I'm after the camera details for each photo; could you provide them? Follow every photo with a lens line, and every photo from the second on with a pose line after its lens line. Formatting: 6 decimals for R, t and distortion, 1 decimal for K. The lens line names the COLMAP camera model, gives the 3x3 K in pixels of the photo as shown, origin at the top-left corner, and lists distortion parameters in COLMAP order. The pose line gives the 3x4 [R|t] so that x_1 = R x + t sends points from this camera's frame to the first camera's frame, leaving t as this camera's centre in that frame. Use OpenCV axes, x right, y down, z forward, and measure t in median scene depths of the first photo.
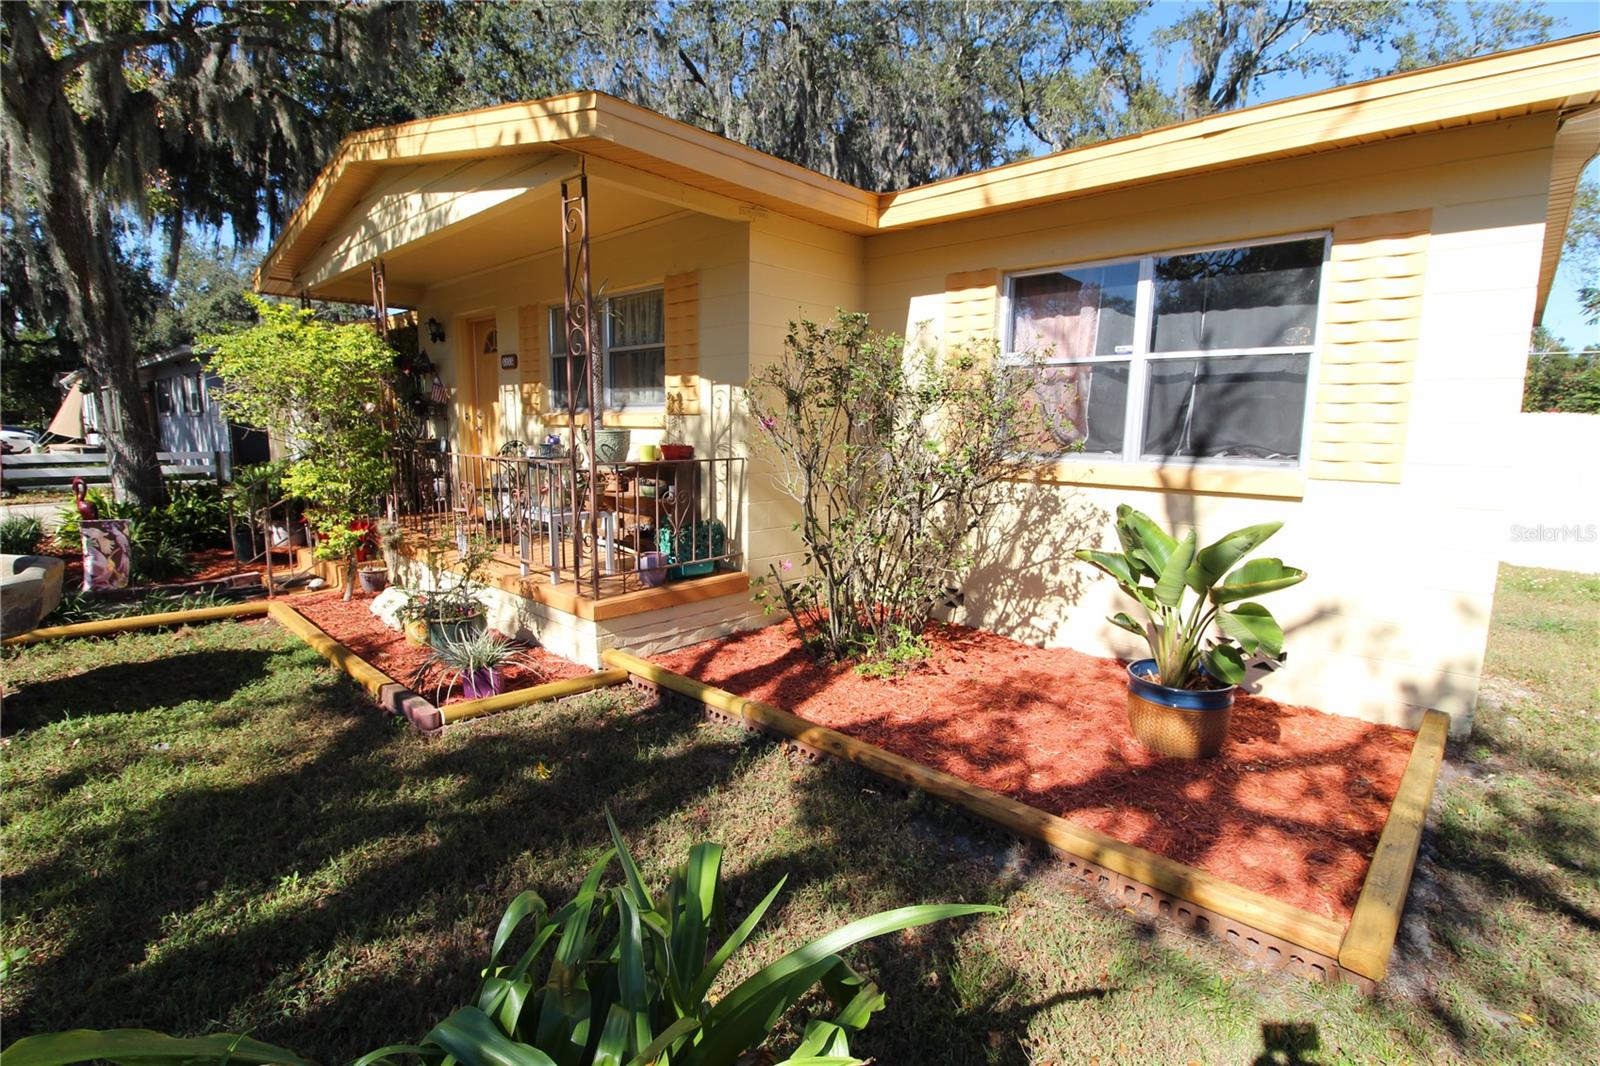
lens RADIAL K [[740.1, 0, 792.3], [0, 740.1, 535.0], [0, 0, 1]] dist [-0.002588, -0.009072]
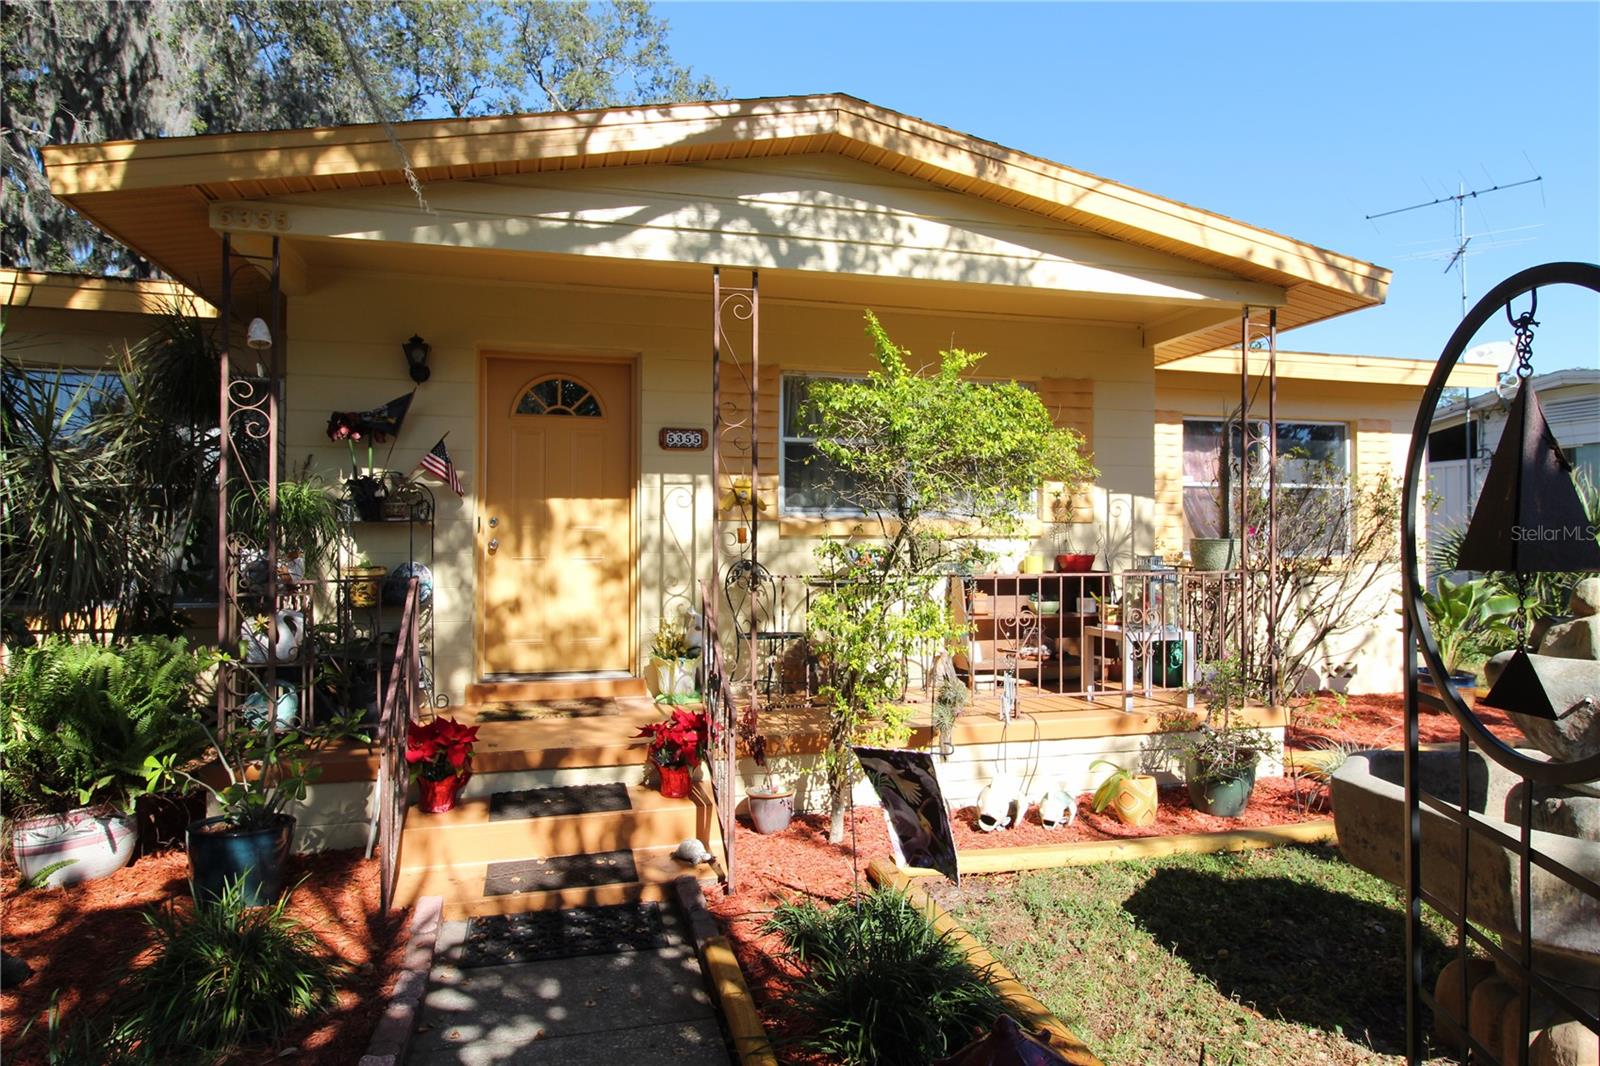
lens RADIAL K [[940.7, 0, 796.0], [0, 940.7, 528.6], [0, 0, 1]] dist [0.005750, -0.013047]
pose [[0.531677, -0.001012, 0.846946, -1.468738], [0.131527, 0.987966, -0.081386, -0.111771], [-0.836672, 0.154667, 0.525412, 0.720920]]
